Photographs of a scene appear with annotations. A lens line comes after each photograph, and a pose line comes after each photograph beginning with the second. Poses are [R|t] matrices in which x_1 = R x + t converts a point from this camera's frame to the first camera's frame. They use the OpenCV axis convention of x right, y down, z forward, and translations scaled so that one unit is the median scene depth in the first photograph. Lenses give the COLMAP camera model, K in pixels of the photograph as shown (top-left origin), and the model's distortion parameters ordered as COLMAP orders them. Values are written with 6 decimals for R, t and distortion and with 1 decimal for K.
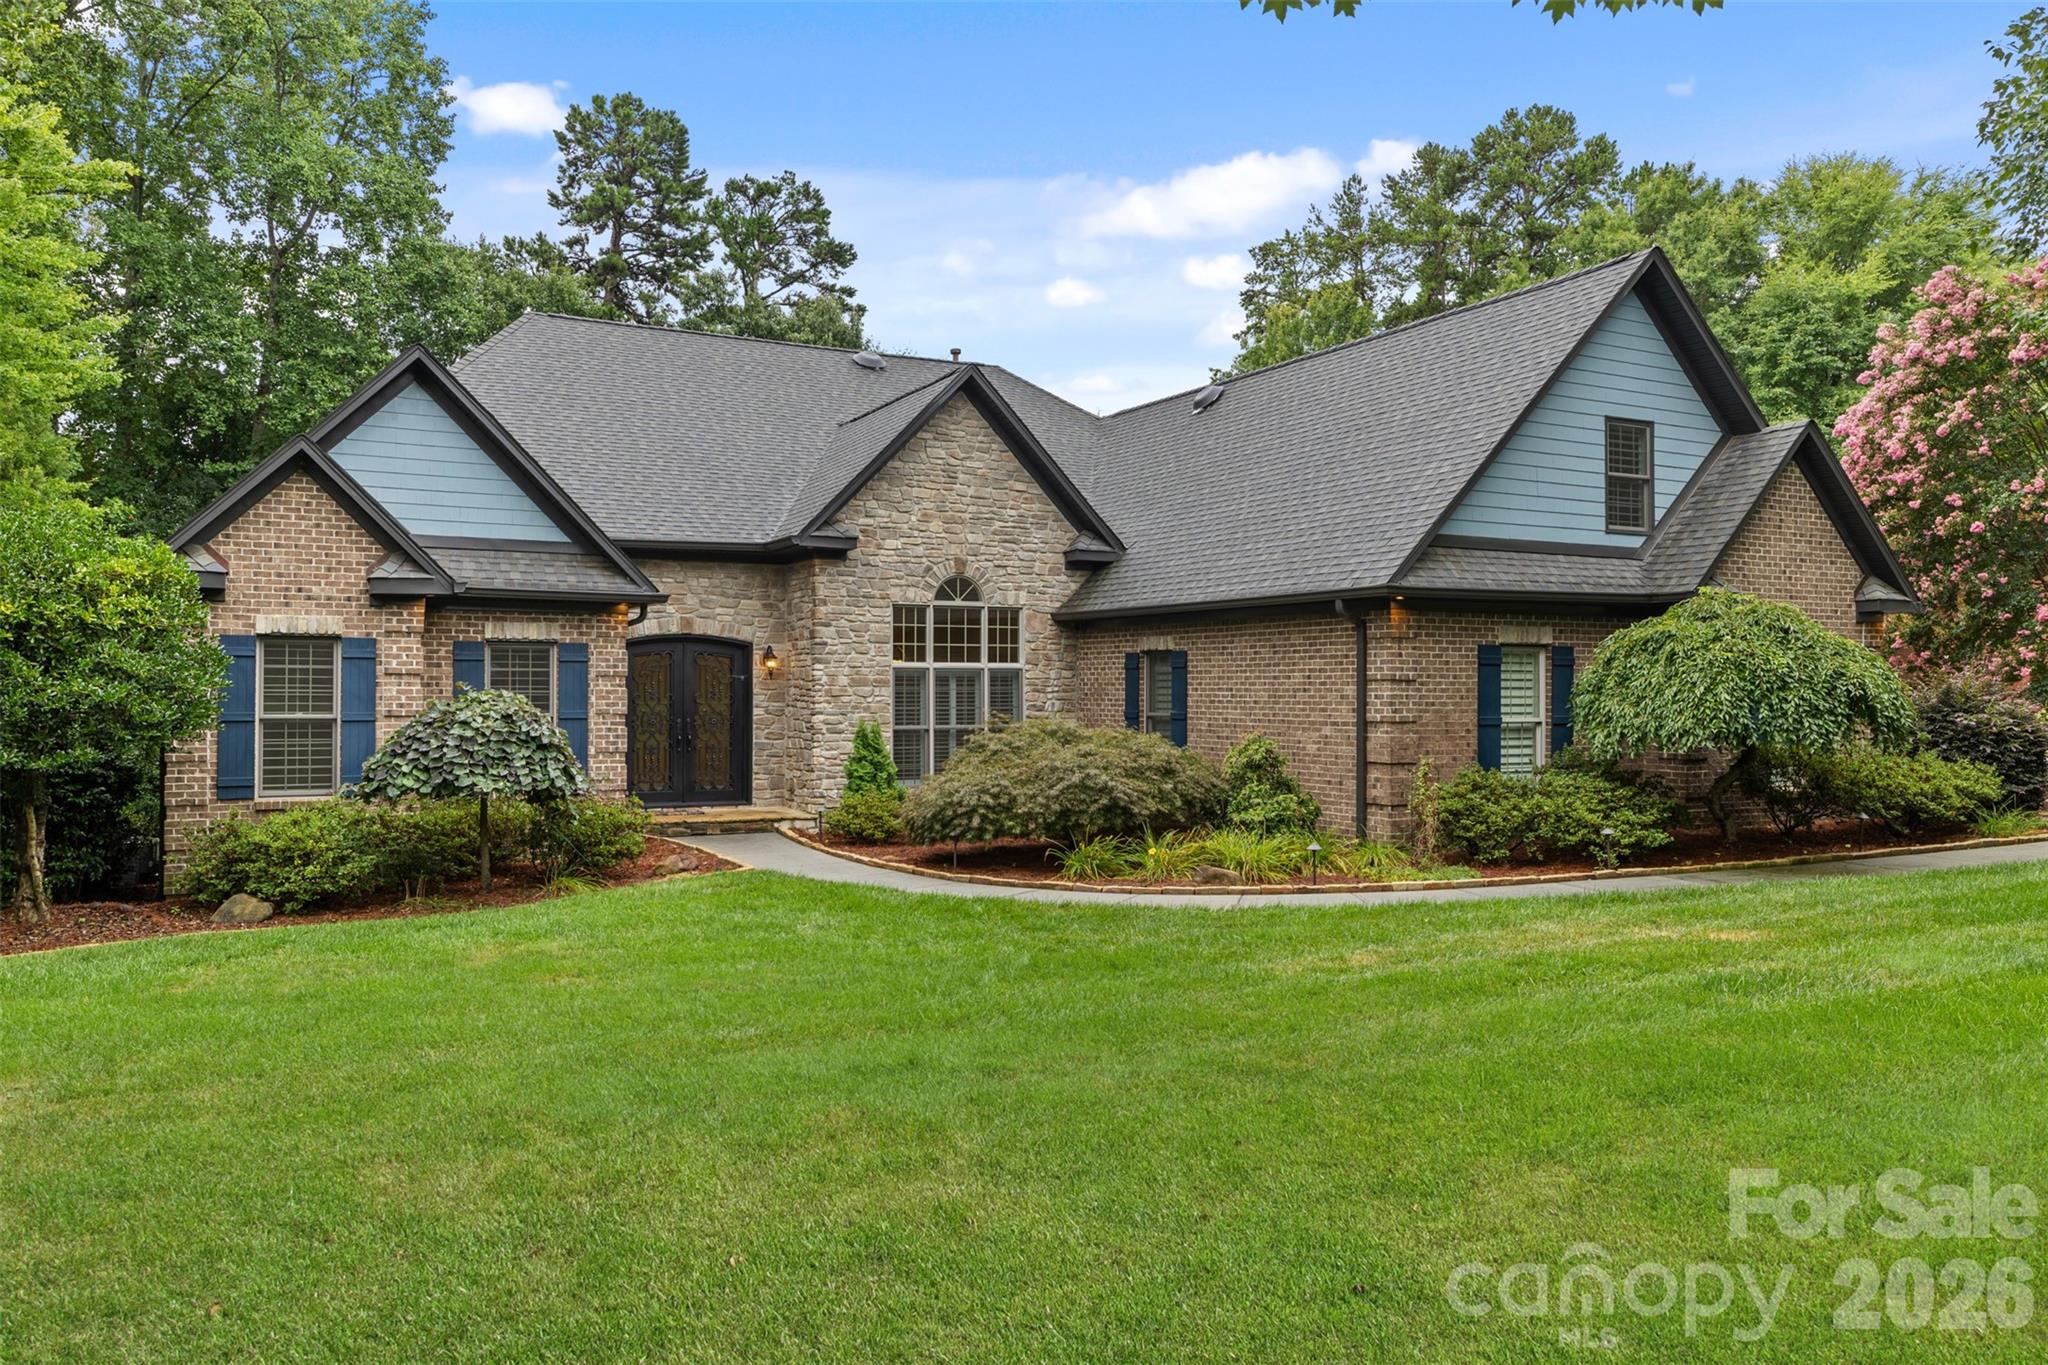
lens RADIAL K [[1506.6, 0, 1025.1], [0, 1506.6, 681.4], [0, 0, 1]] dist [-0.003809, -0.003754]
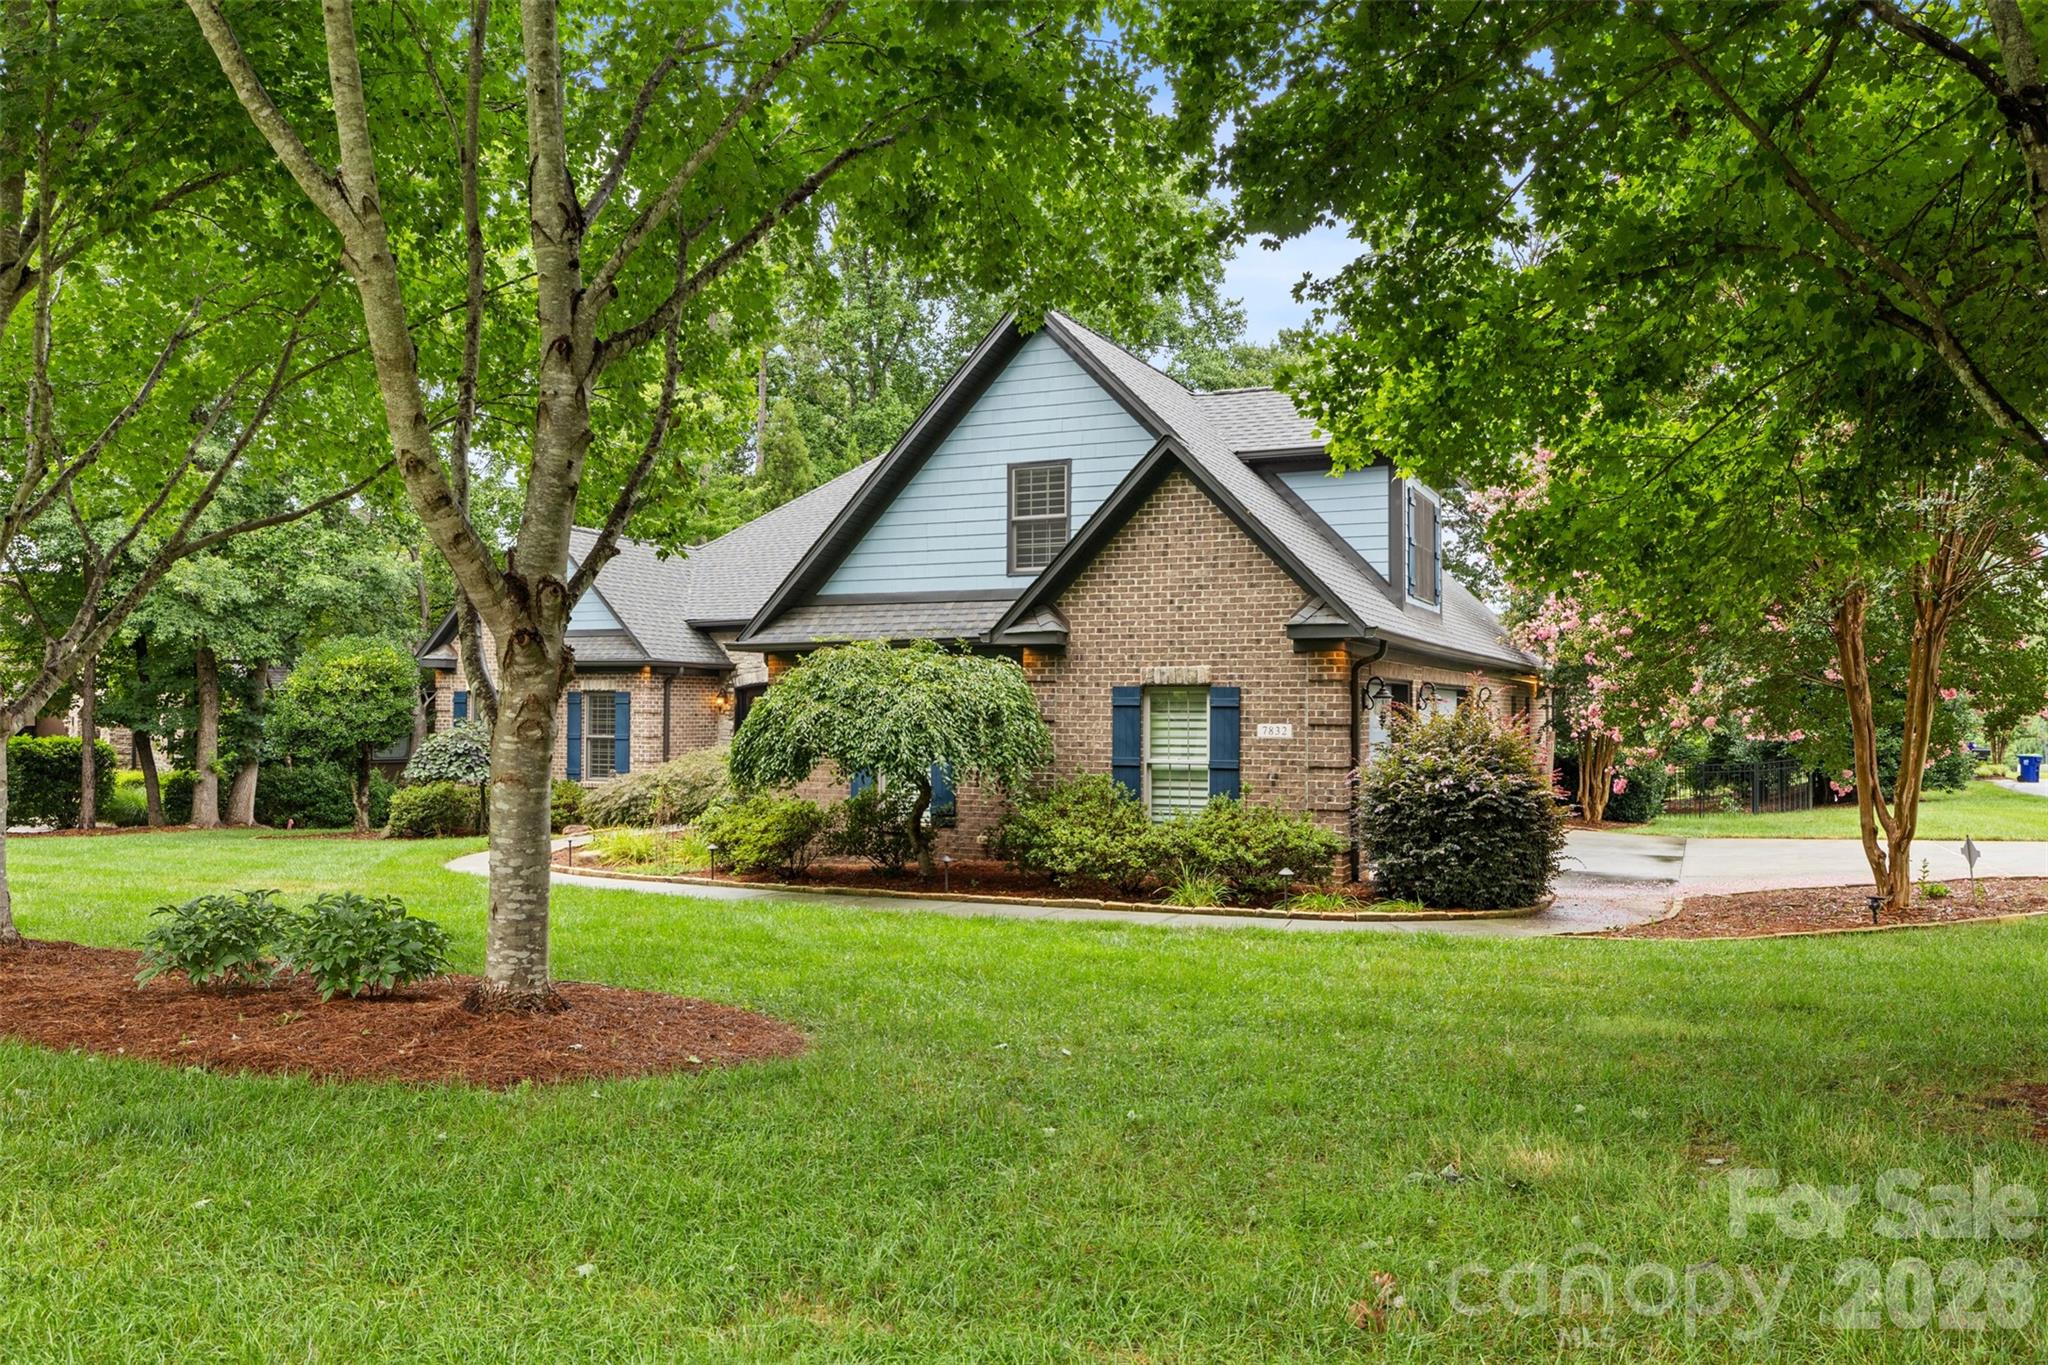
lens RADIAL K [[1483.8, 0, 1024.6], [0, 1483.8, 683.3], [0, 0, 1]] dist [-0.006919, -0.000242]
pose [[0.600664, -0.013595, -0.799386, 1.053806], [0.002825, 0.999885, -0.014882, -0.008810], [0.799496, 0.006681, 0.600634, 0.347173]]
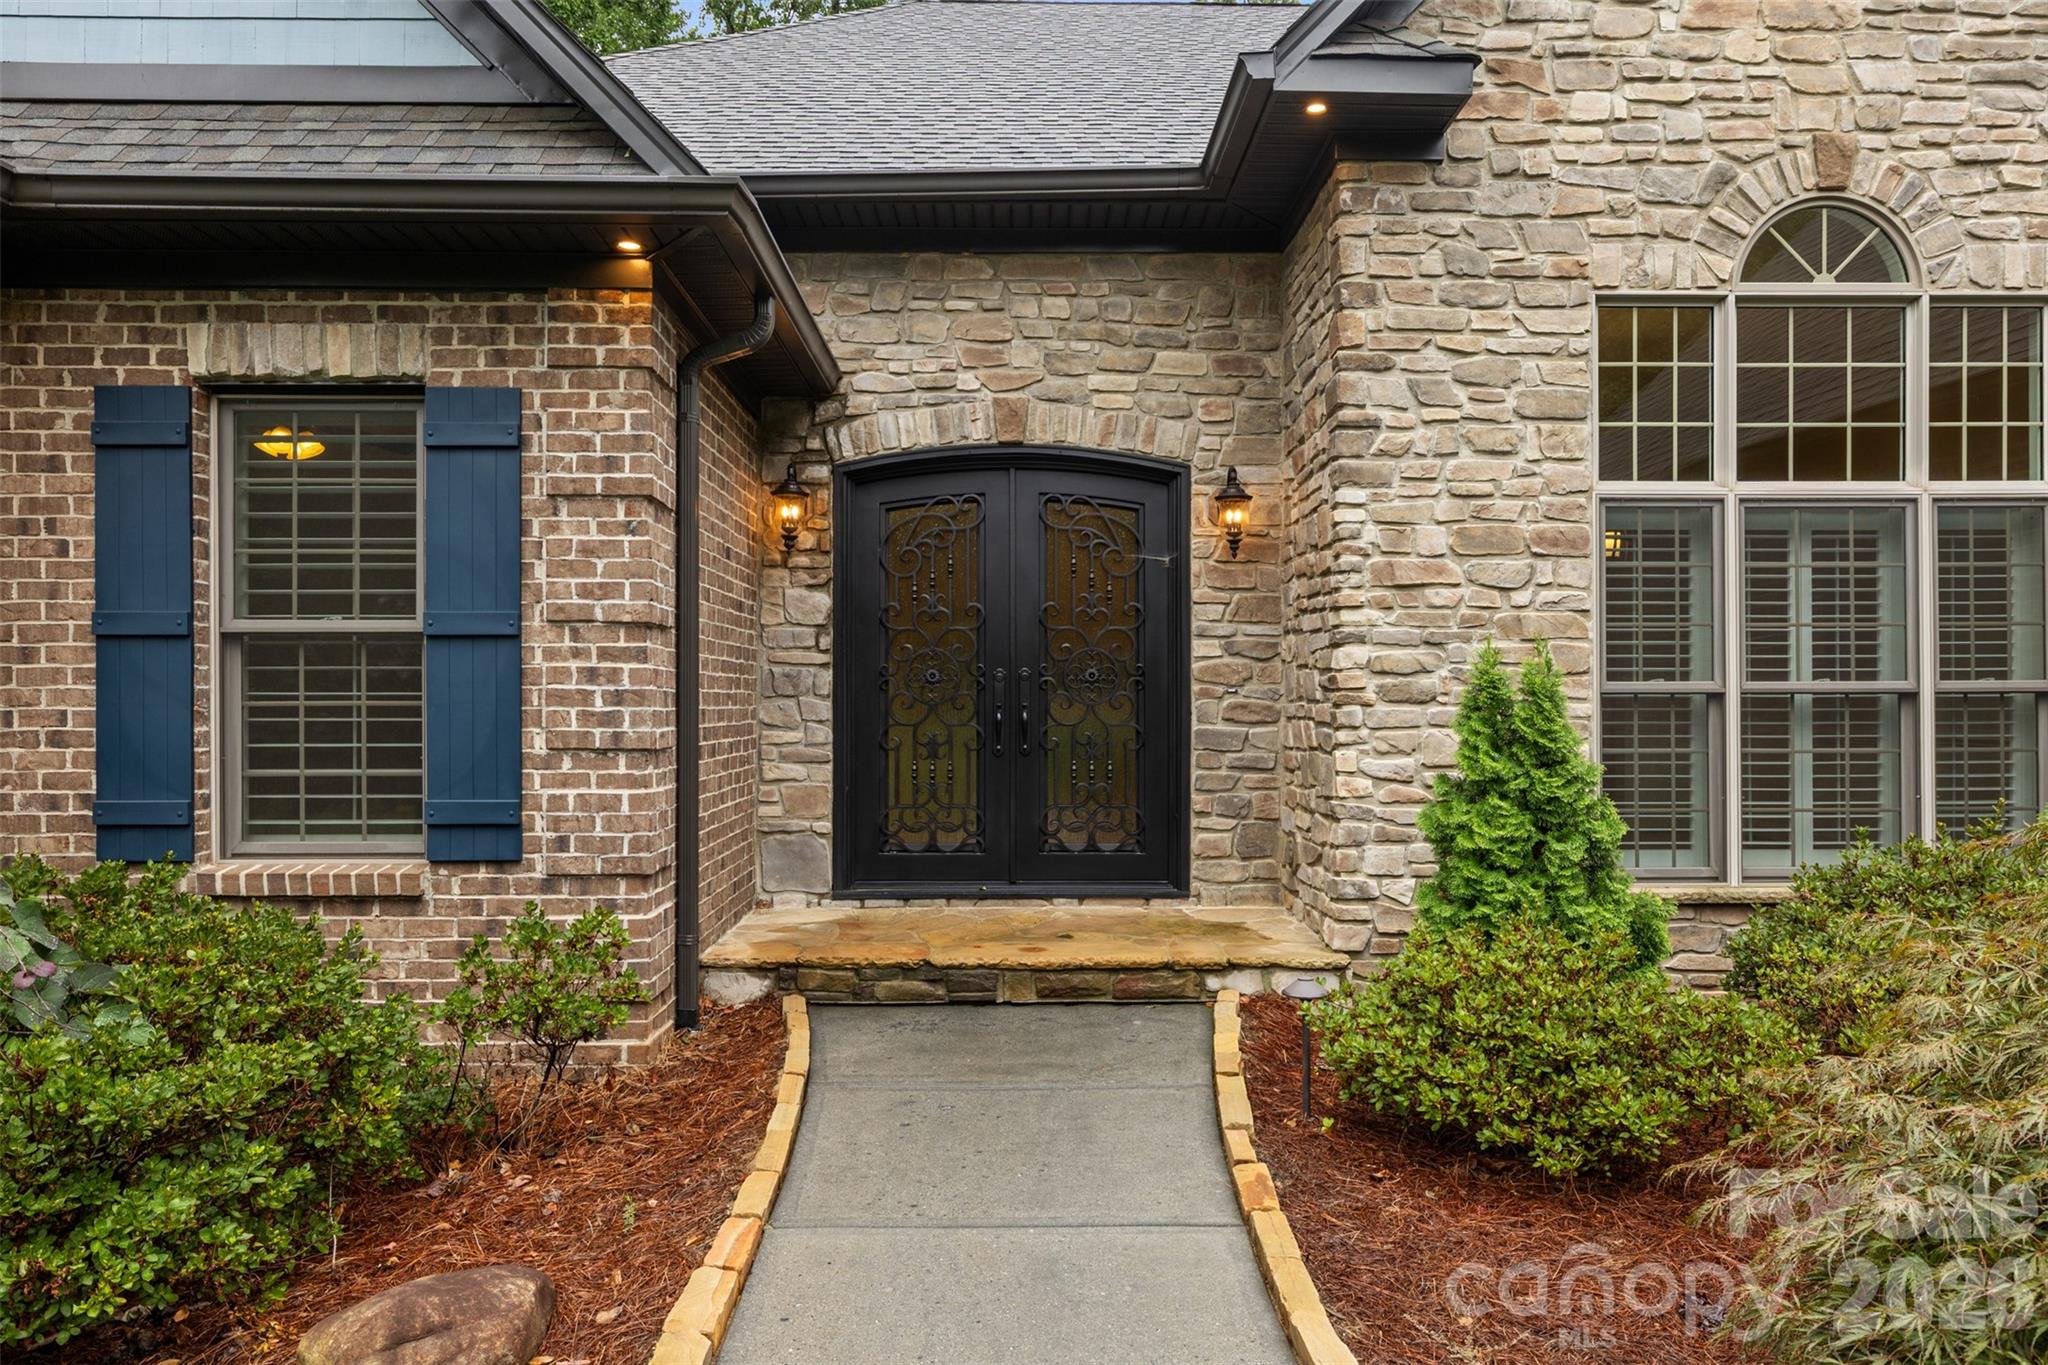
lens RADIAL K [[1318.6, 0, 1025.9], [0, 1318.6, 702.4], [0, 0, 1]] dist [0.001904, 0.000430]
pose [[0.888903, -0.003214, -0.458085, -0.069170], [0.005935, 0.999972, 0.004501, 0.032570], [0.458058, -0.006719, 0.888897, 0.710391]]
